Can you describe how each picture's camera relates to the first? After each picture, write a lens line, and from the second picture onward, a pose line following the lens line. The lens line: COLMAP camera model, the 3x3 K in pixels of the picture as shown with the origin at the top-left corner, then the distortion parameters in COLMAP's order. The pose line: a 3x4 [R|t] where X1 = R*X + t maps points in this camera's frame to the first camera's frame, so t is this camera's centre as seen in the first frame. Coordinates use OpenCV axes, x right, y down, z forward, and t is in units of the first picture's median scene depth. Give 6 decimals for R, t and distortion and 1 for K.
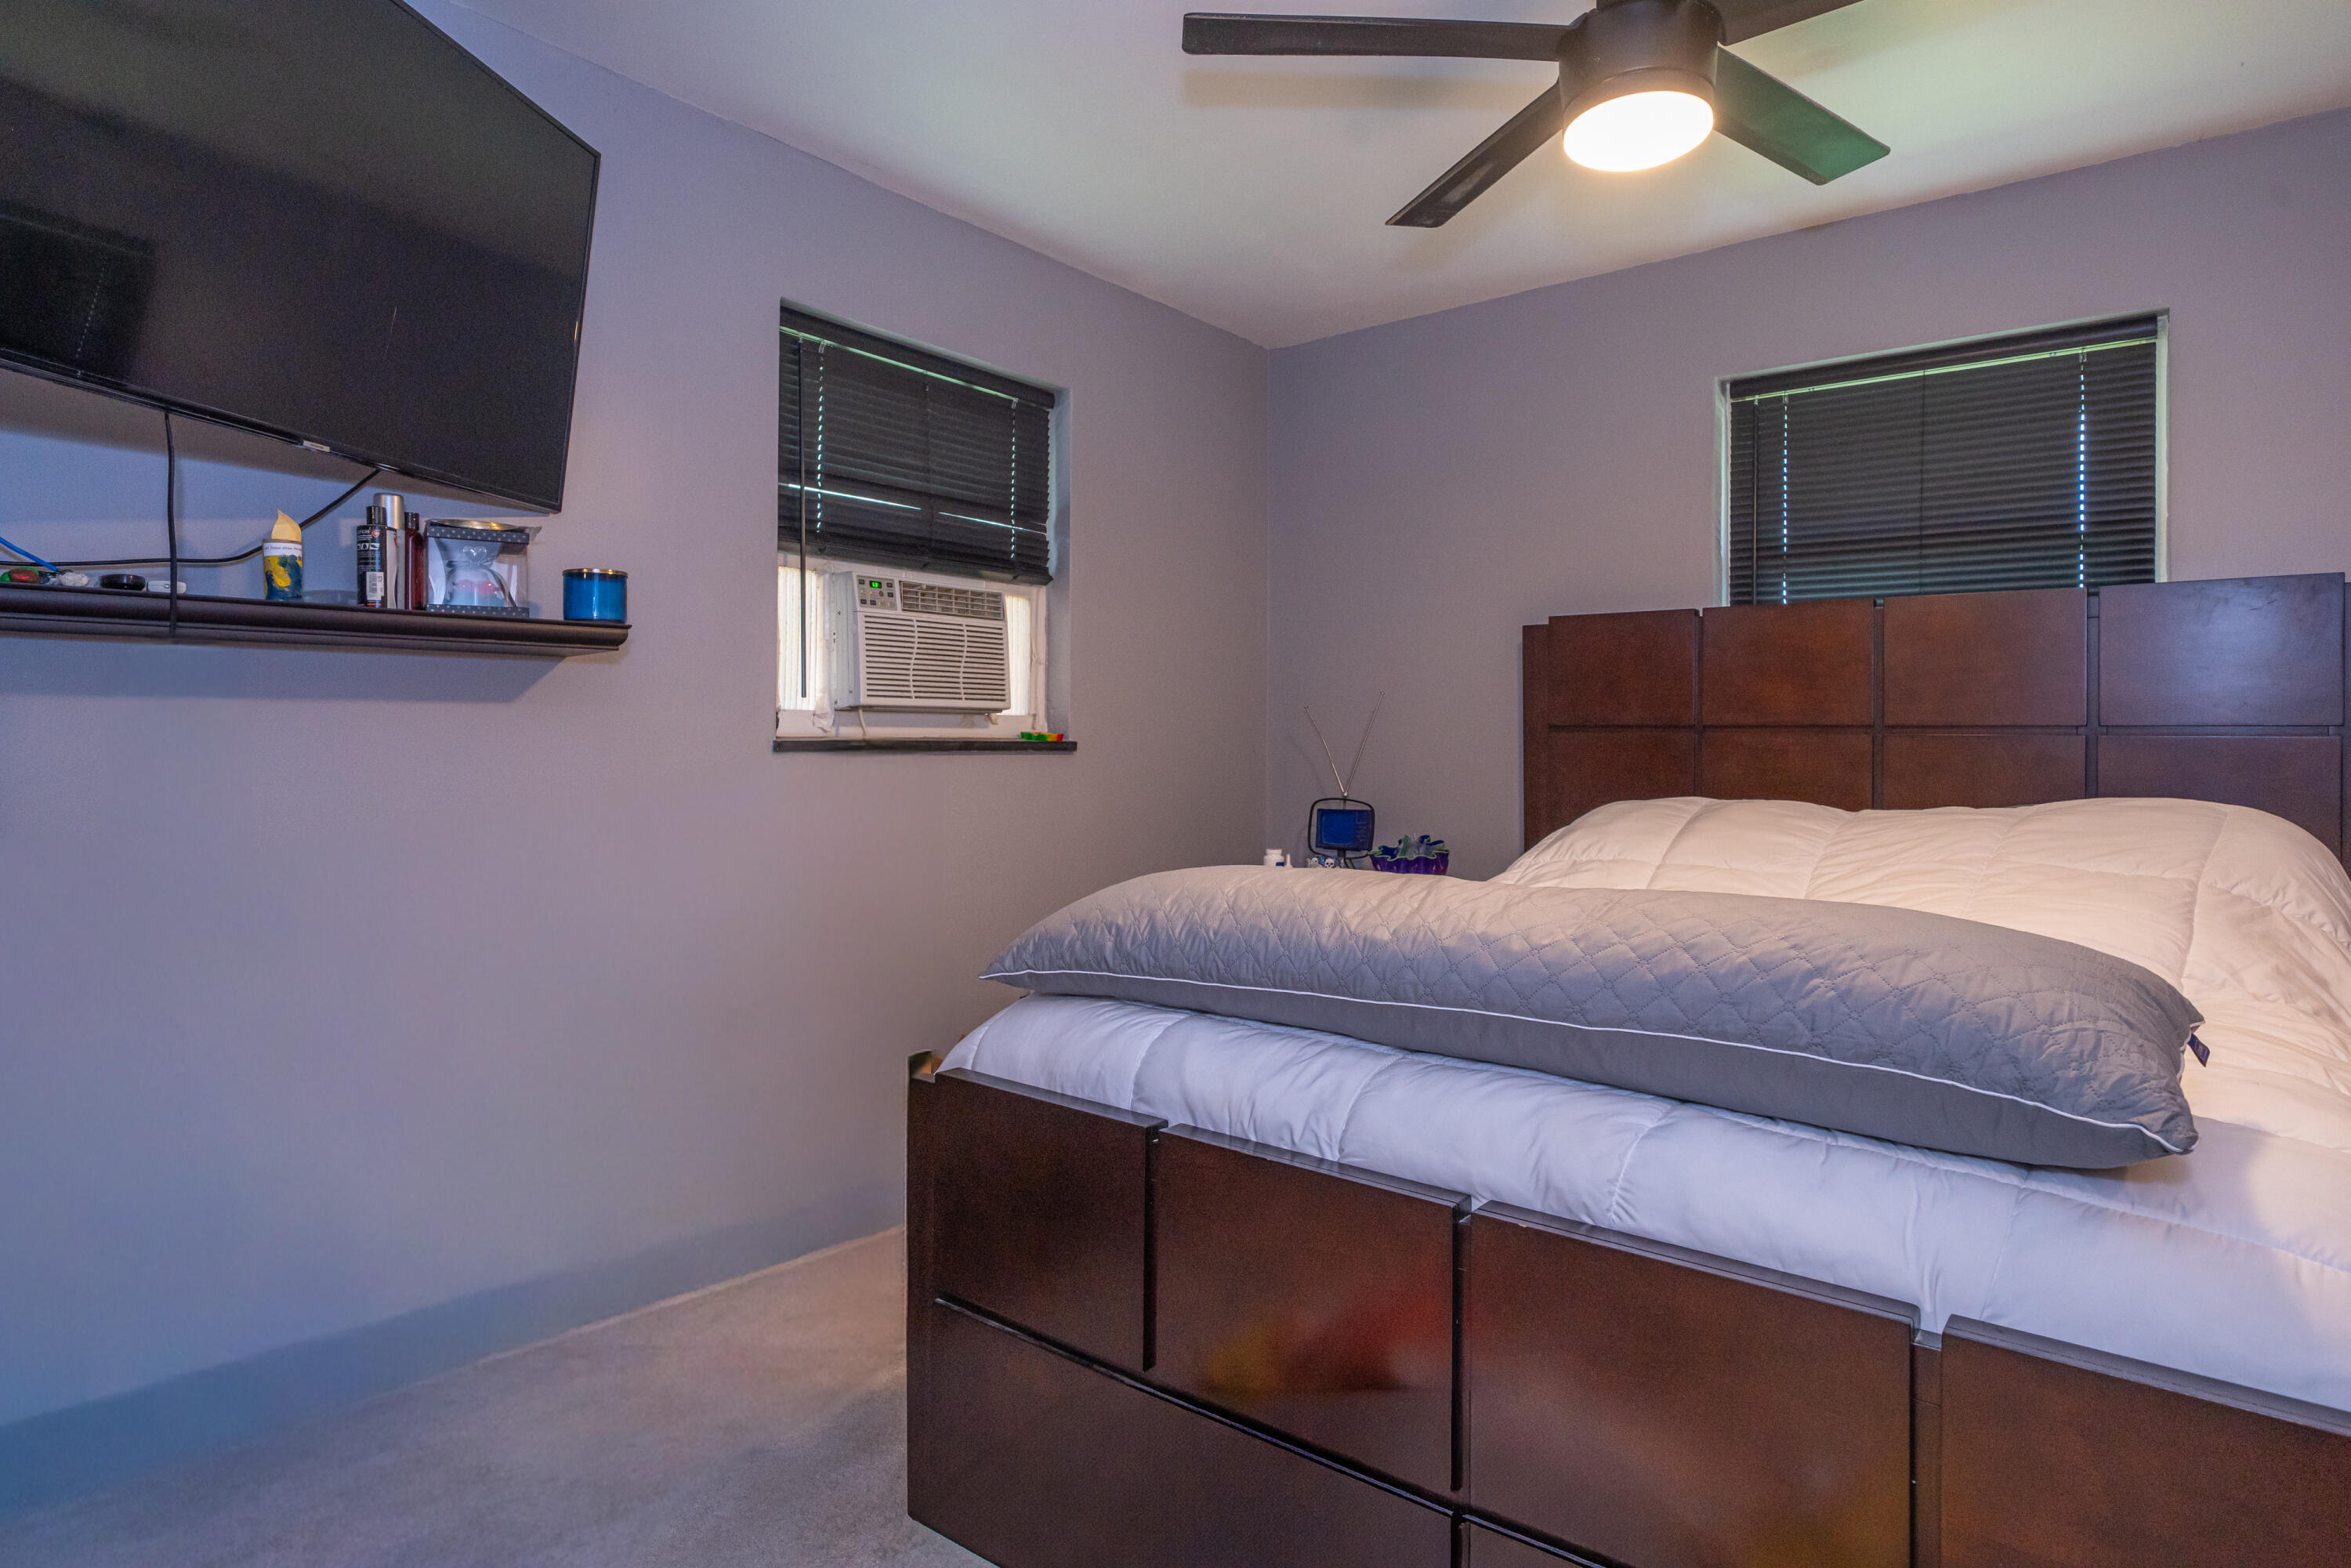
lens RADIAL K [[1285.5, 0, 1175.3], [0, 1285.5, 773.8], [0, 0, 1]] dist [0.002516, 0.001396]
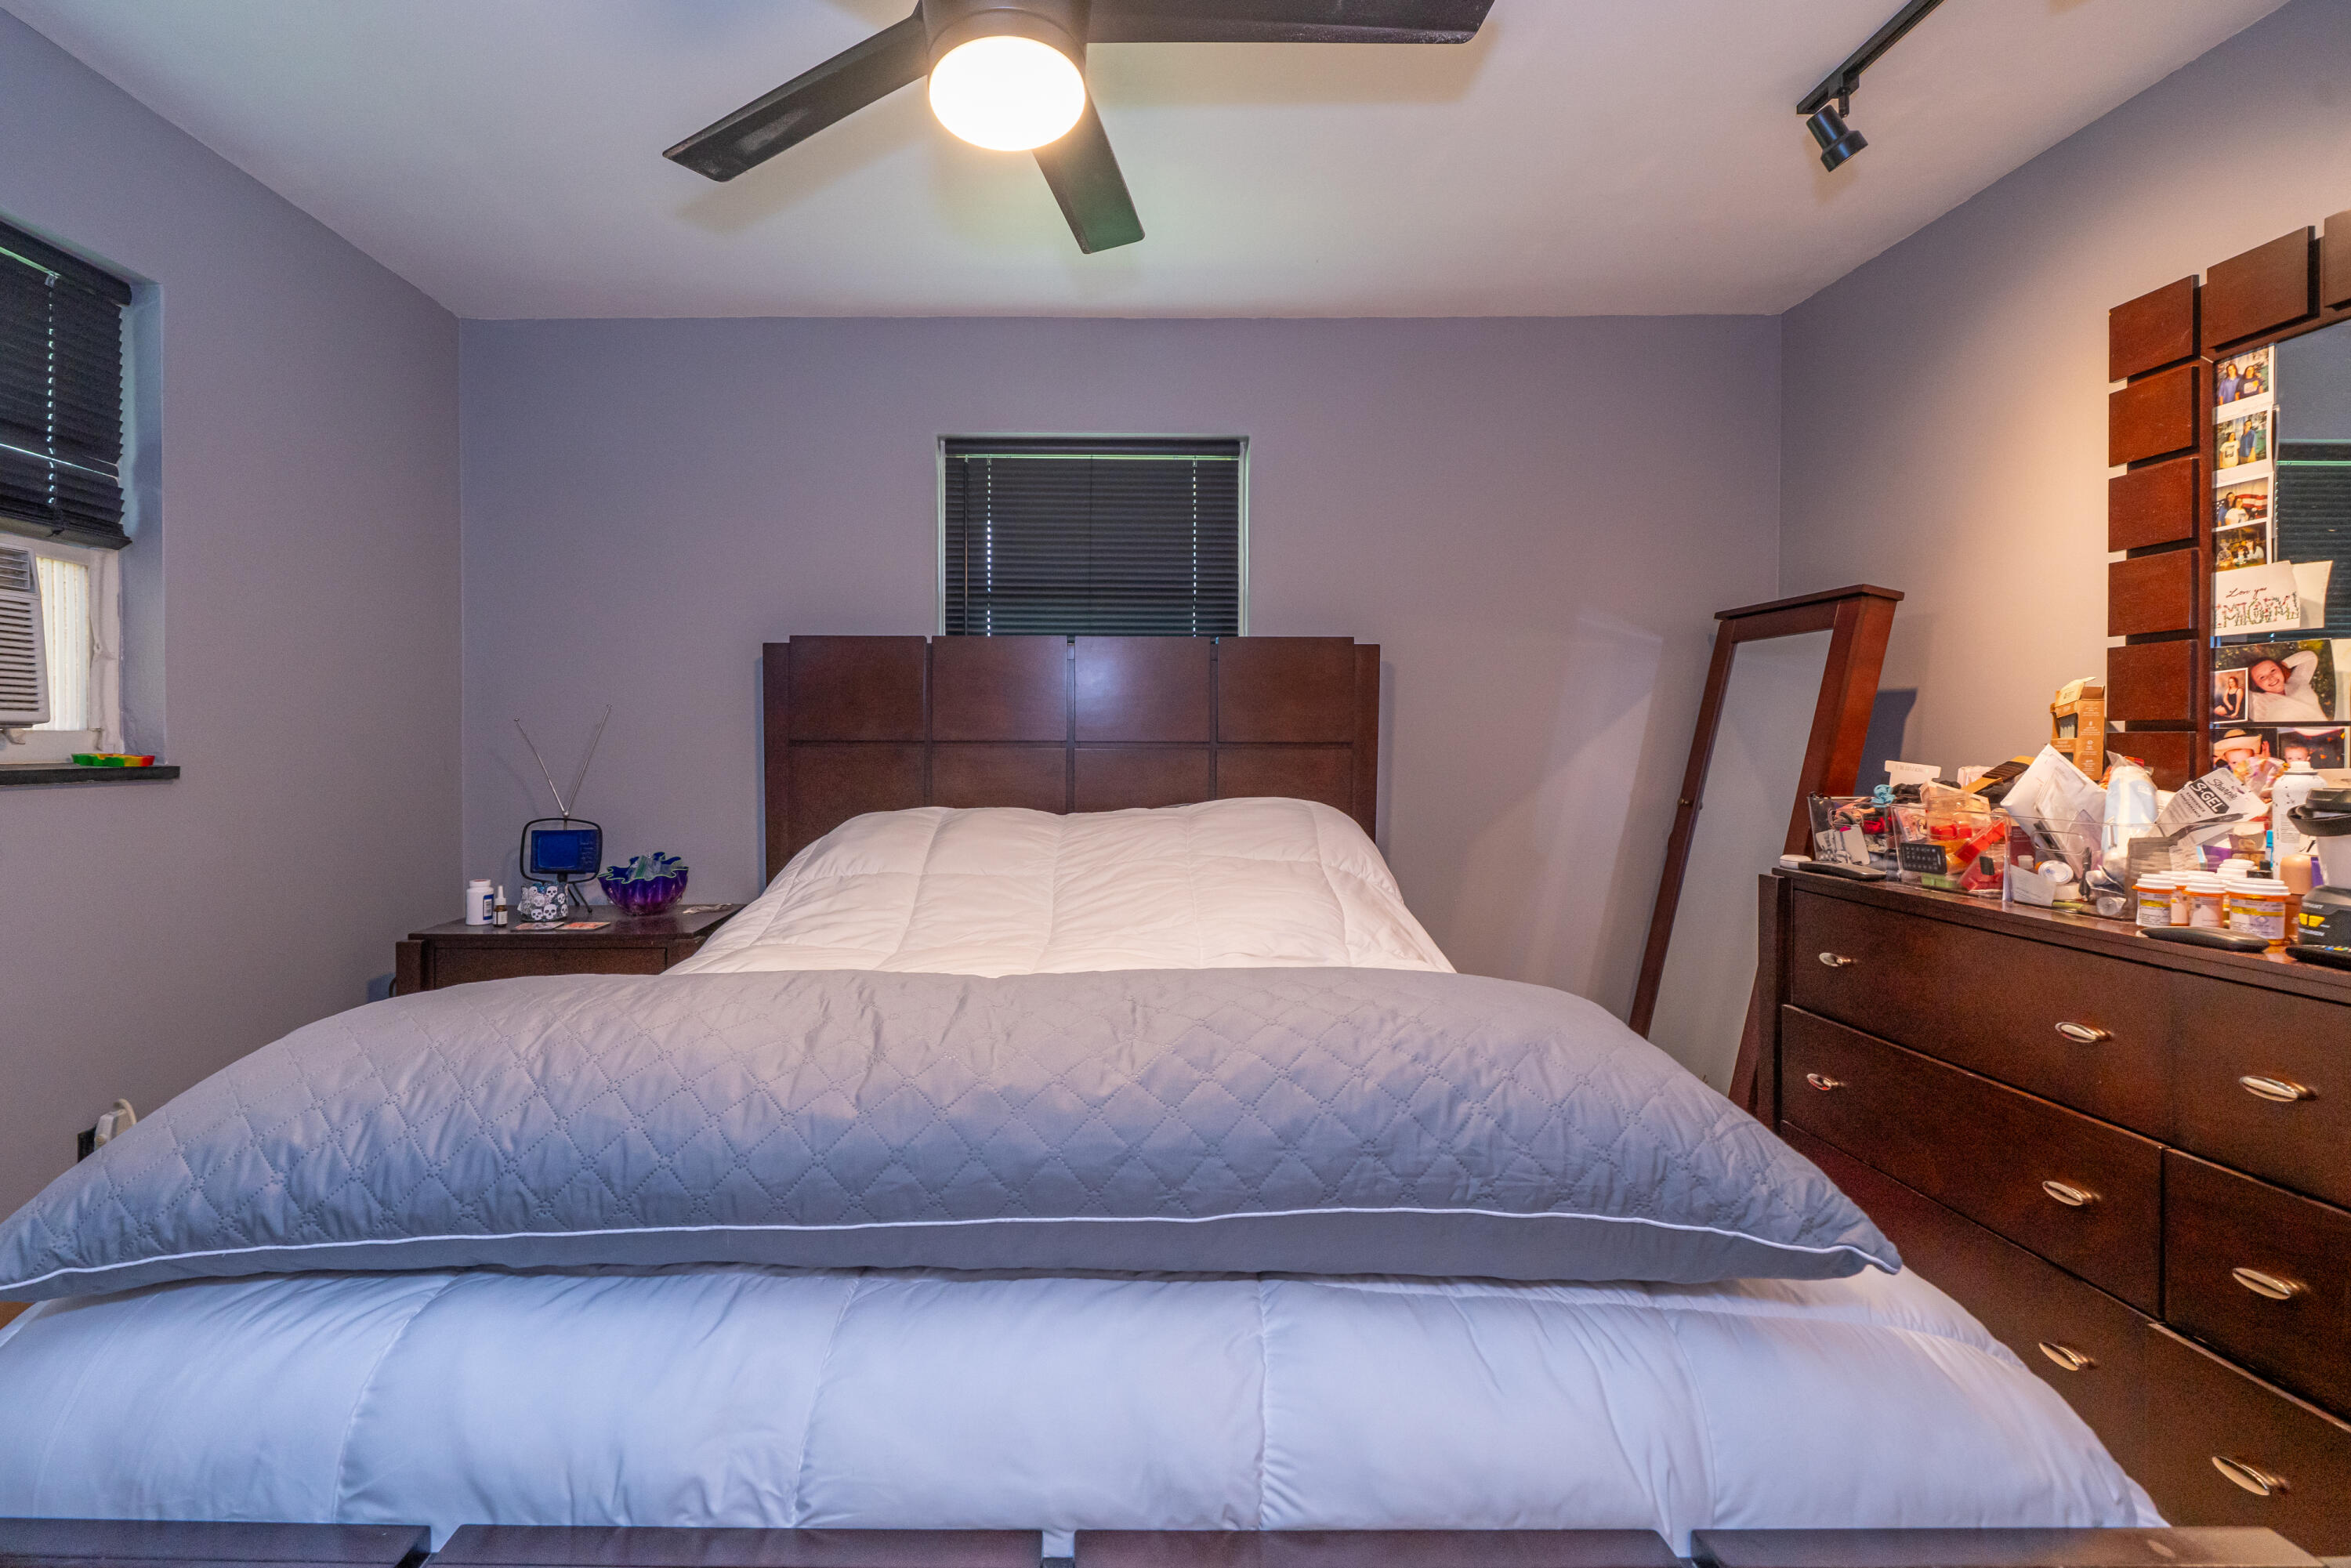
lens RADIAL K [[1098.7, 0, 1176.5], [0, 1098.7, 765.9], [0, 0, 1]] dist [-0.004217, -0.000698]
pose [[0.788055, -0.013870, 0.615449, -0.013475], [0.019441, 0.999808, -0.002361, -0.013707], [-0.615298, 0.013826, 0.788173, 0.168310]]
